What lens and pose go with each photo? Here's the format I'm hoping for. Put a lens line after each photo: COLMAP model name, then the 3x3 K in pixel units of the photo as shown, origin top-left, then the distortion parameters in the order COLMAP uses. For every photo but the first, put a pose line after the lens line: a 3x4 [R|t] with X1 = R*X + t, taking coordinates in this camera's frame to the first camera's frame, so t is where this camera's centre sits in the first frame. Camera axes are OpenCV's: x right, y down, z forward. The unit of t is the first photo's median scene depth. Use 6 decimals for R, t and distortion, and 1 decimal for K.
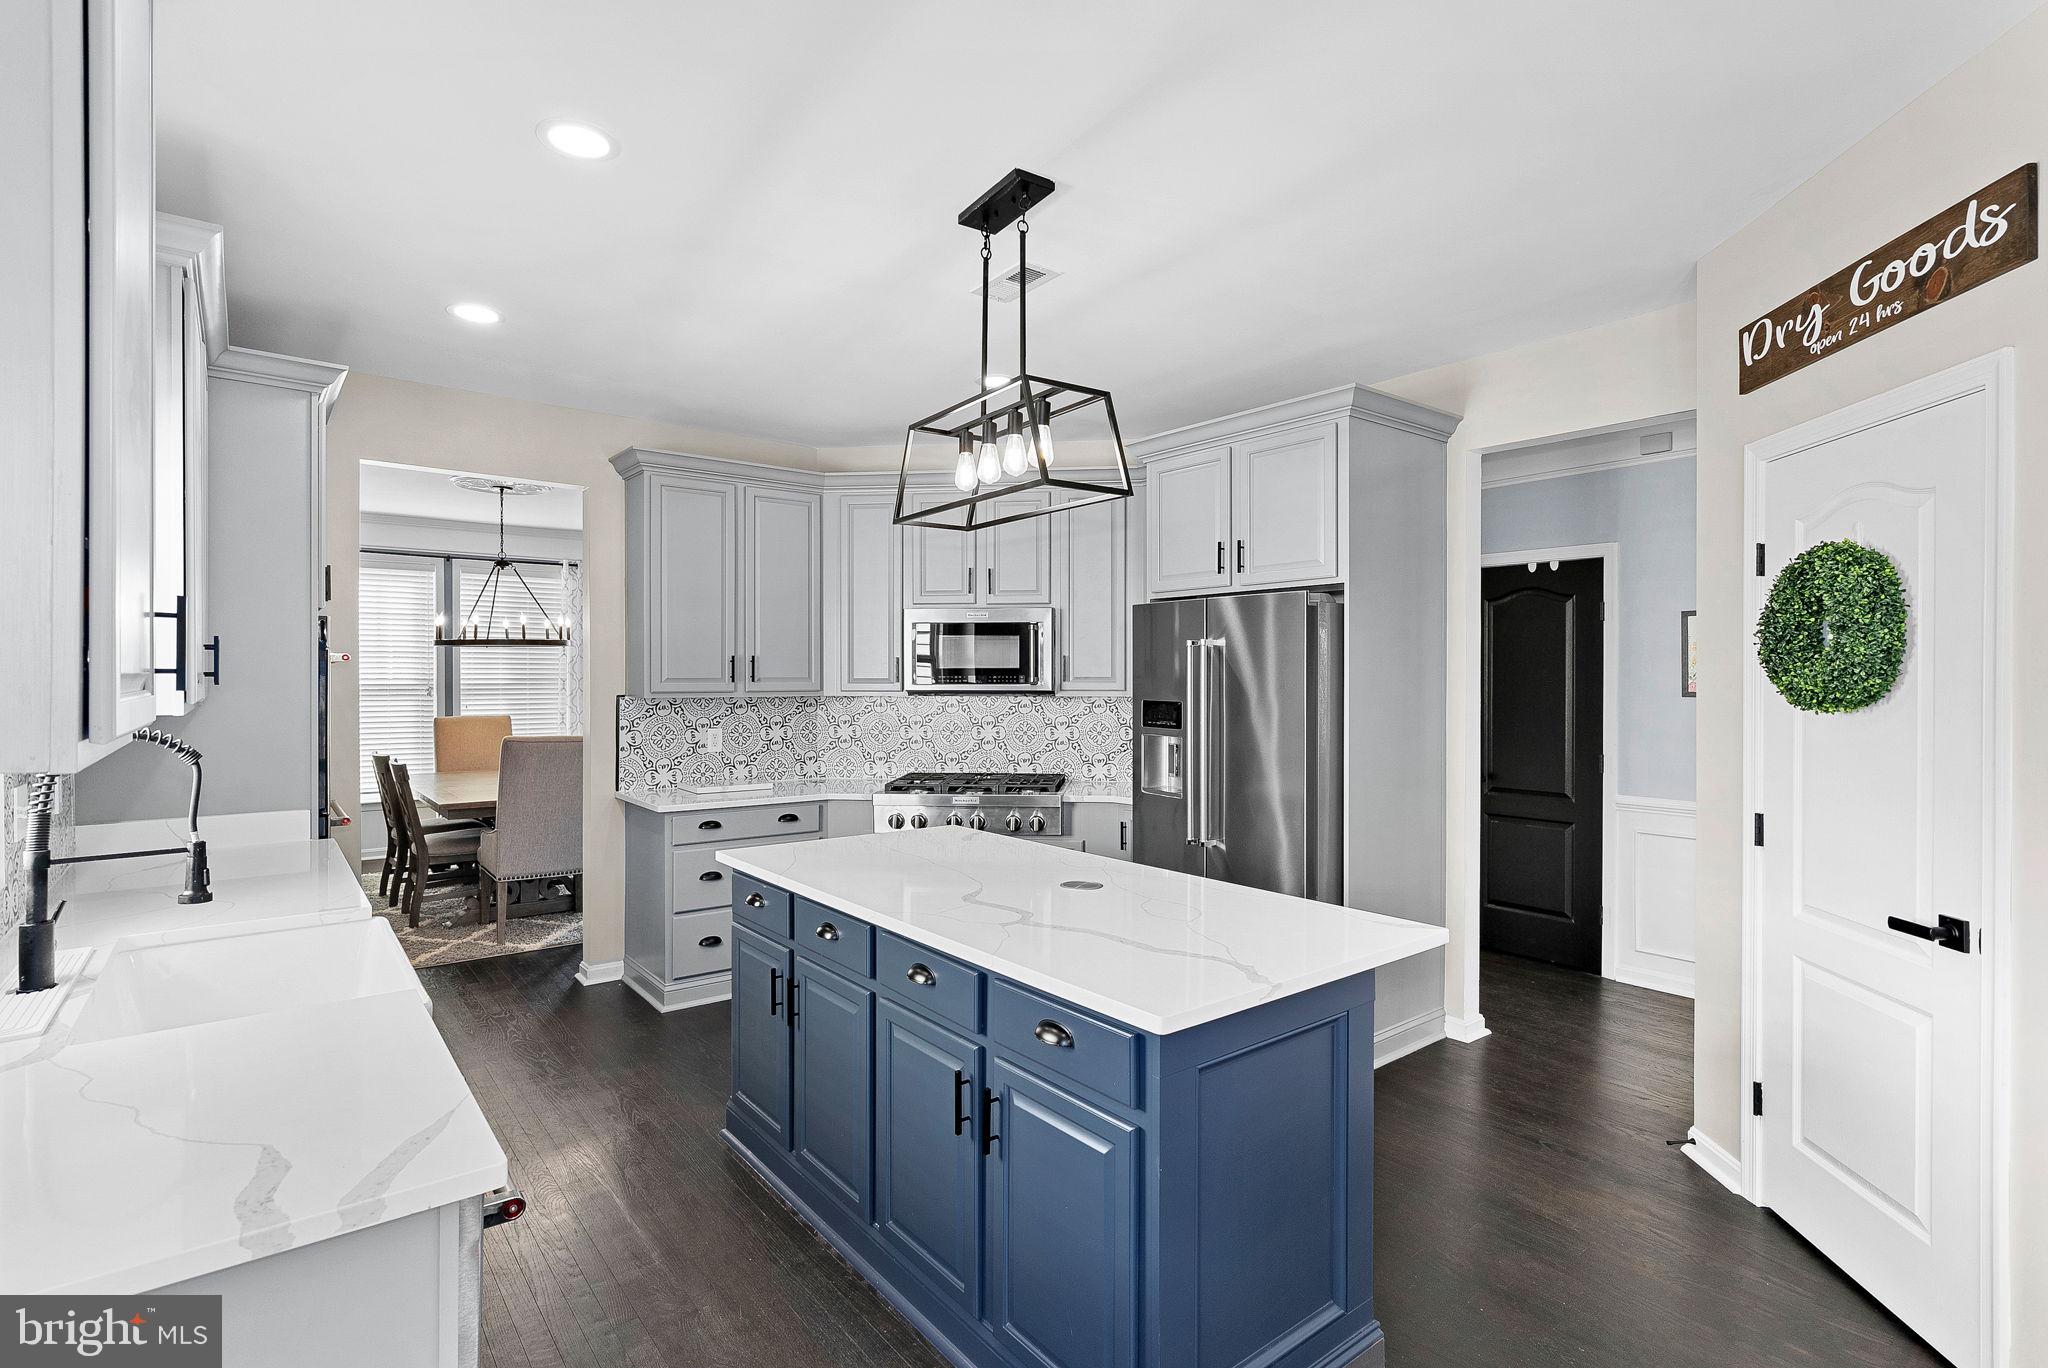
lens RADIAL K [[980.6, 0, 1024.0], [0, 980.6, 684.0], [0, 0, 1]] dist [0.001133, 0.000628]
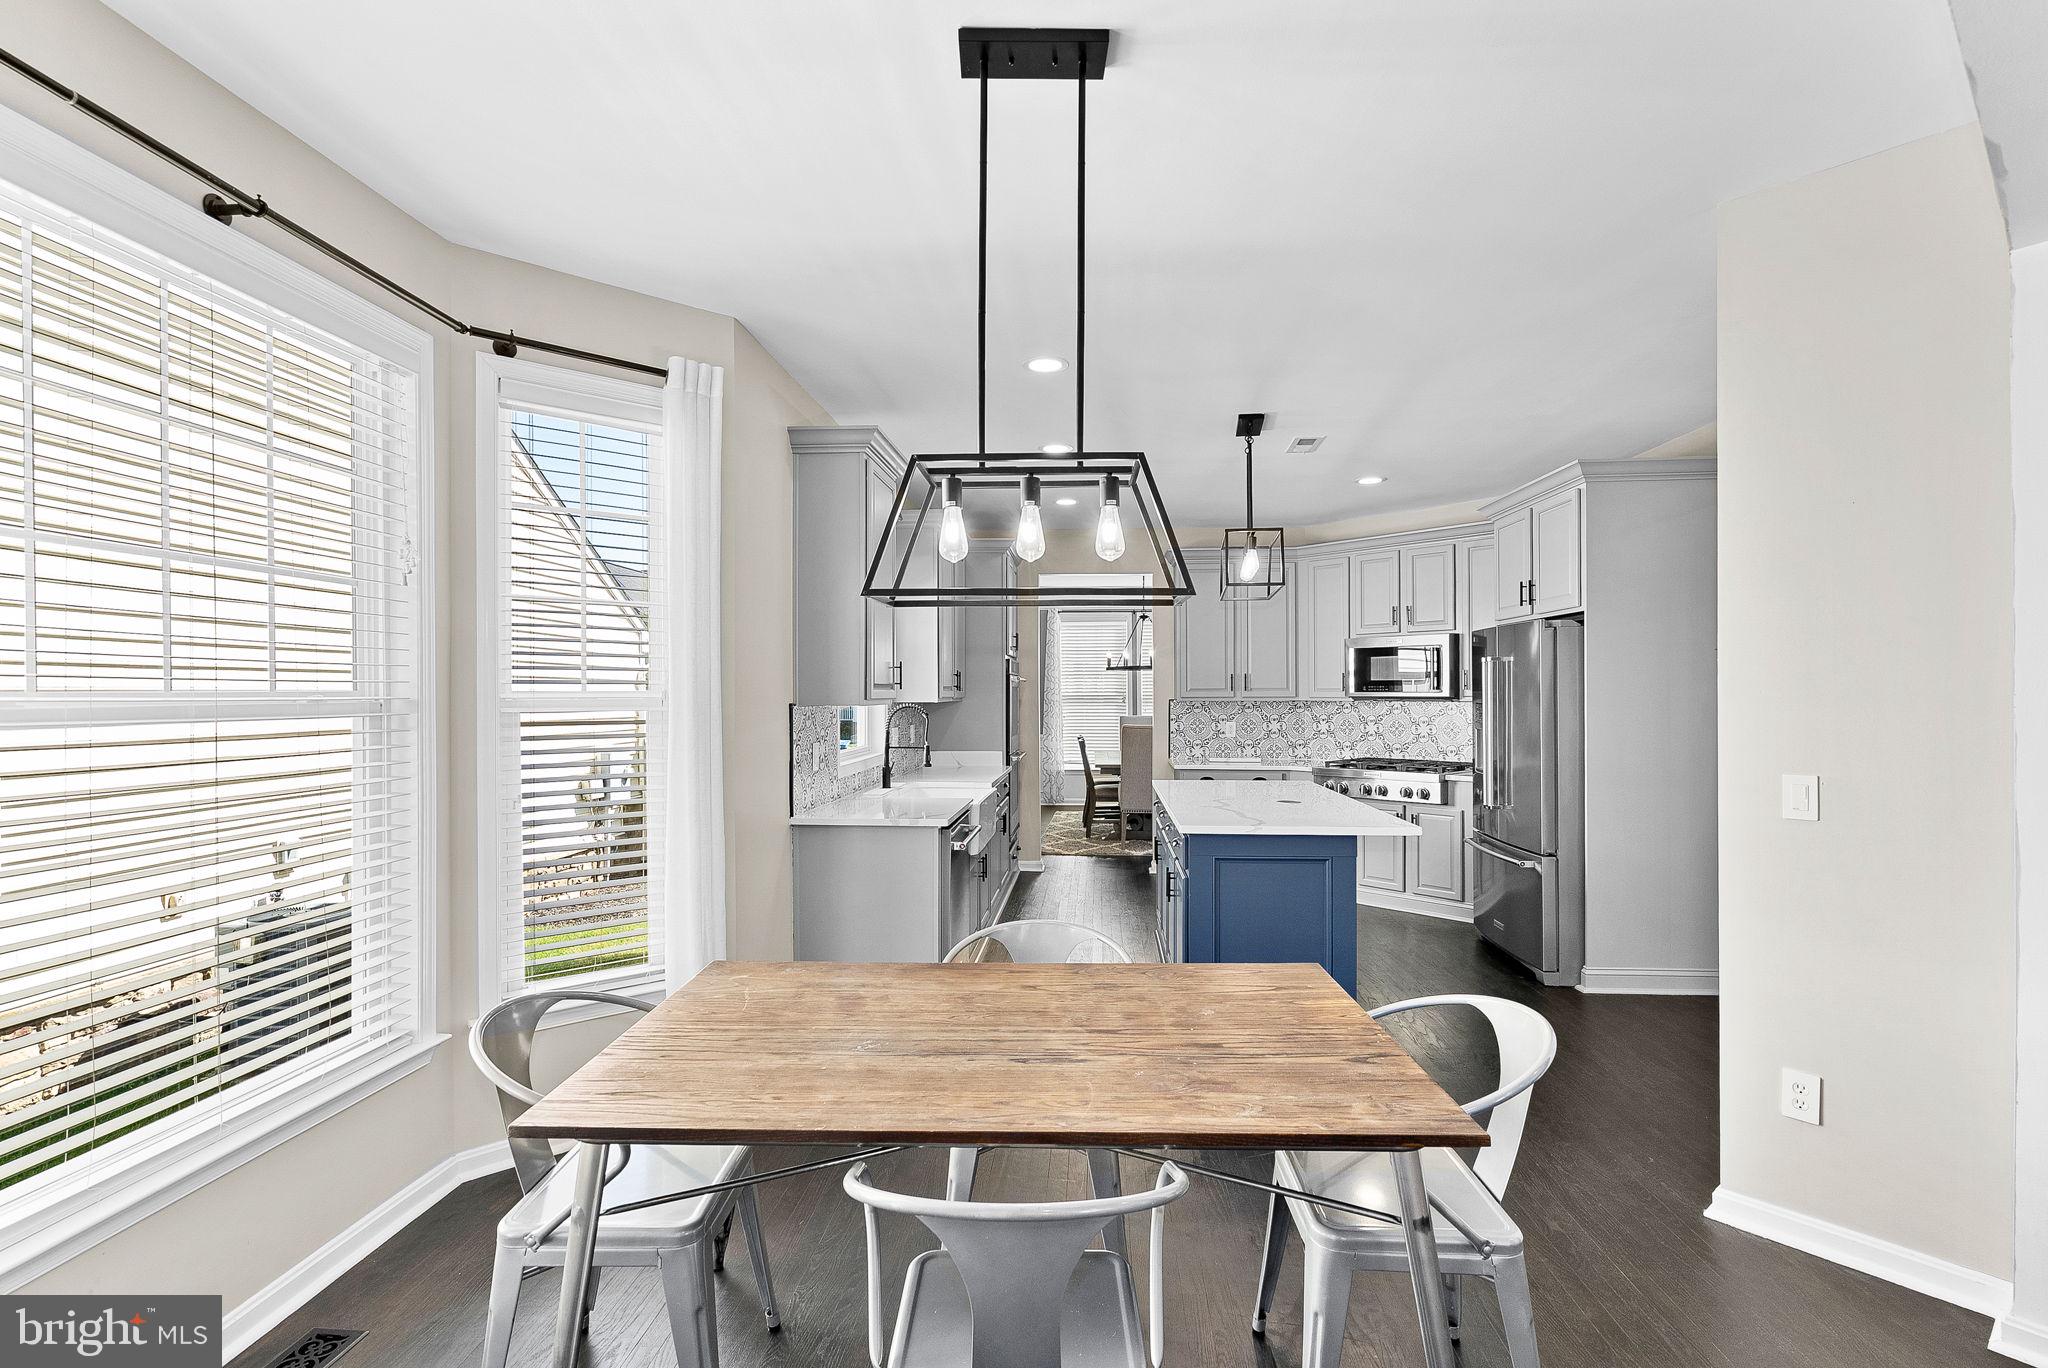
lens RADIAL K [[937.3, 0, 1028.5], [0, 937.3, 696.1], [0, 0, 1]] dist [-0.002486, 0.000331]
pose [[0.737506, -0.000870, -0.675340, 0.459698], [-0.001698, 0.999994, -0.003142, 0.011082], [0.675339, 0.003464, 0.737500, -0.304865]]
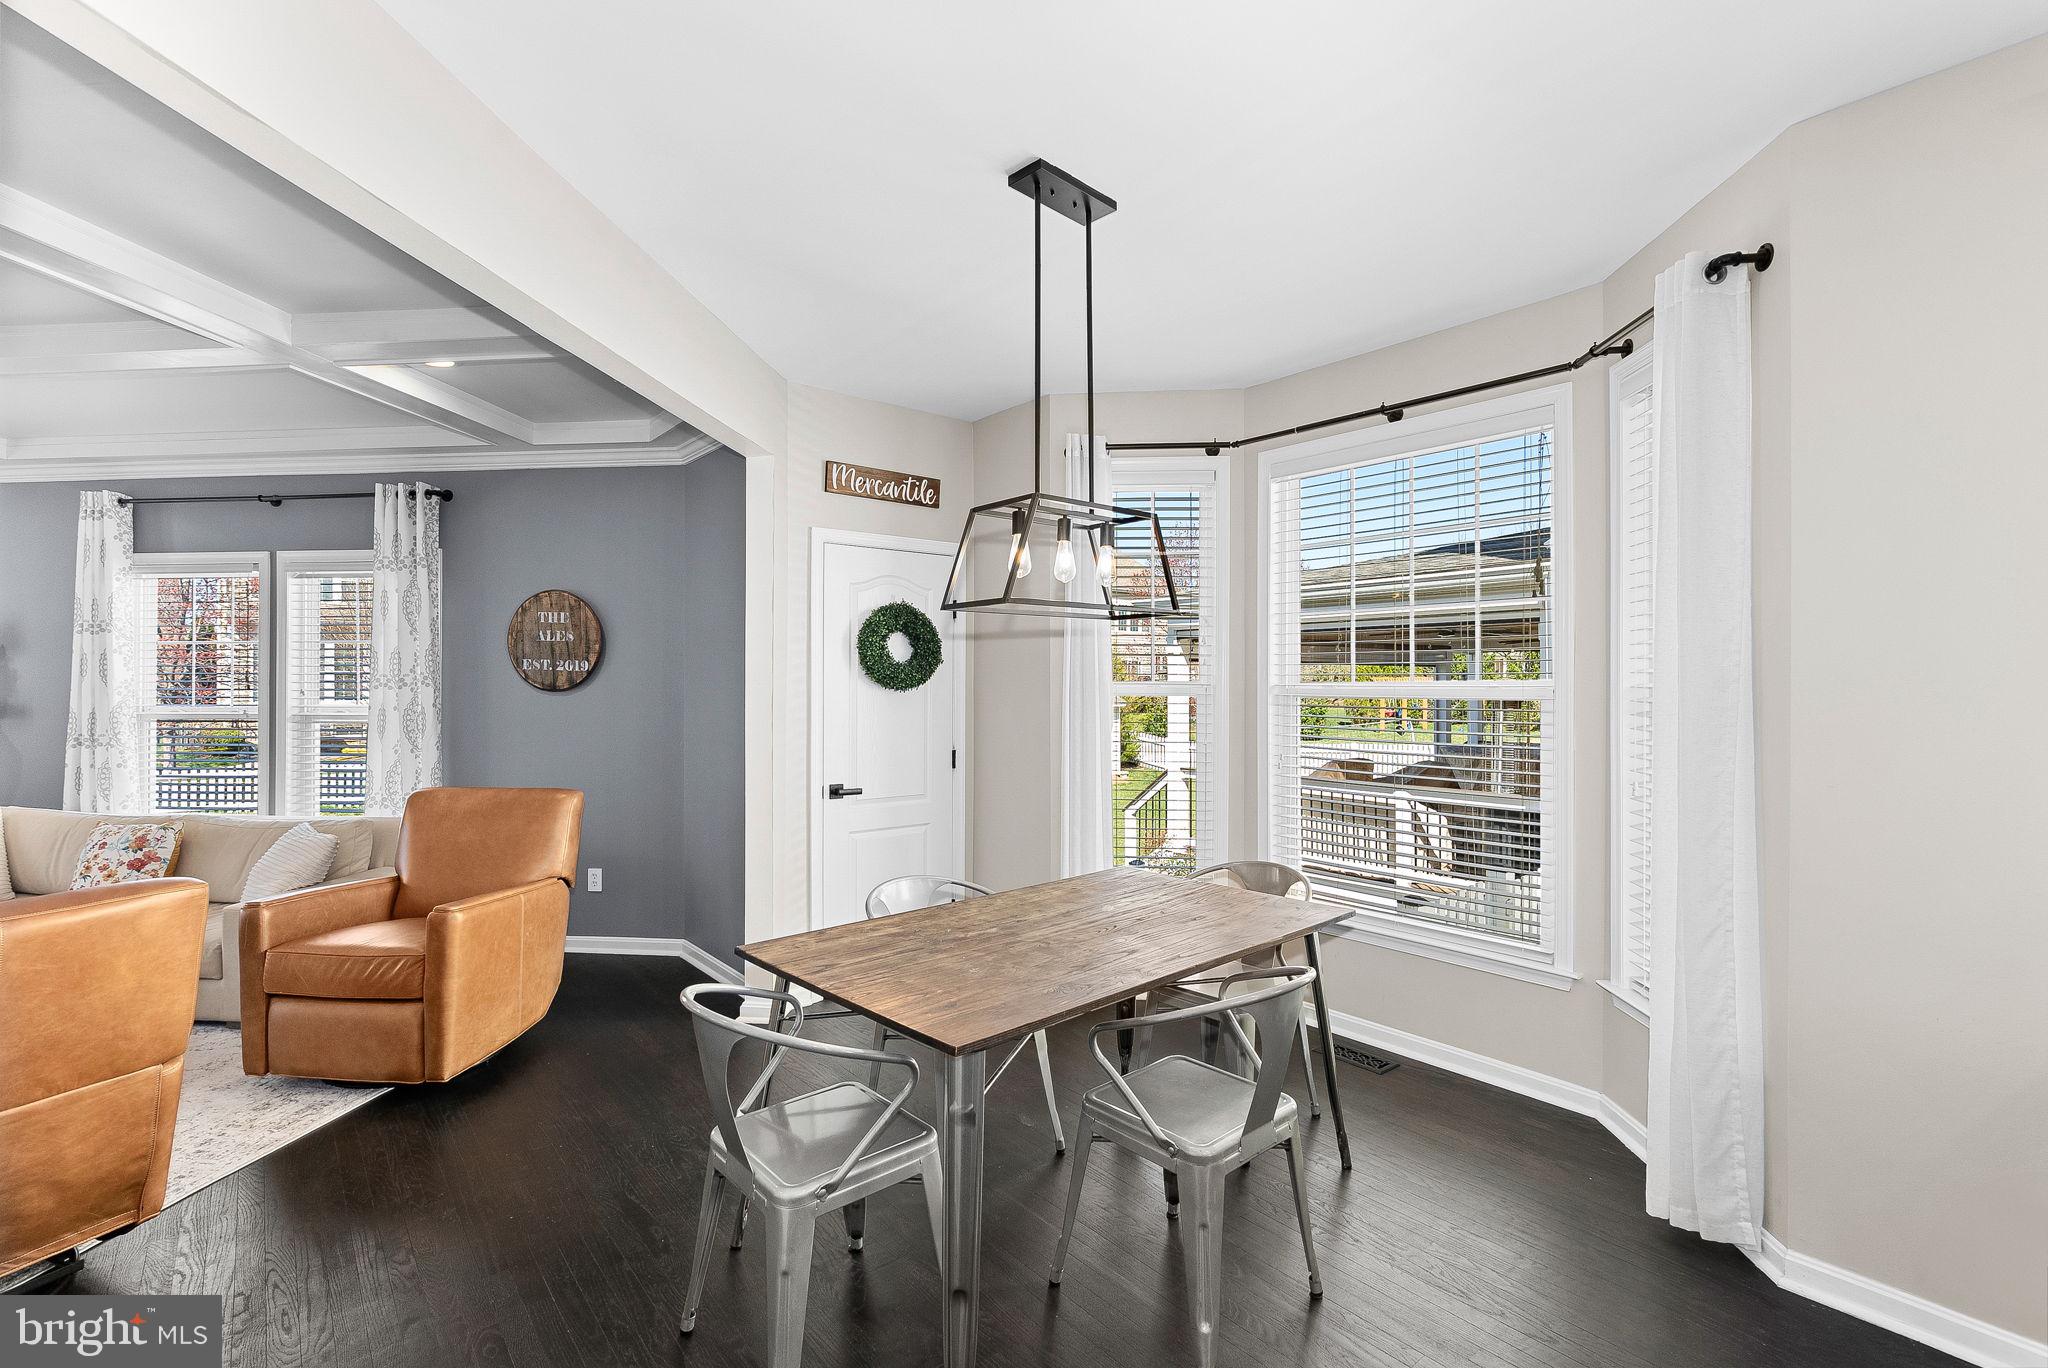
lens RADIAL K [[929.0, 0, 1026.6], [0, 929.0, 681.8], [0, 0, 1]] dist [-0.006497, 0.003644]
pose [[-0.999563, 0.000006, -0.029553, 0.232522], [-0.000137, 0.999988, 0.004851, 0.005319], [0.029553, 0.004853, -0.999551, 0.488751]]
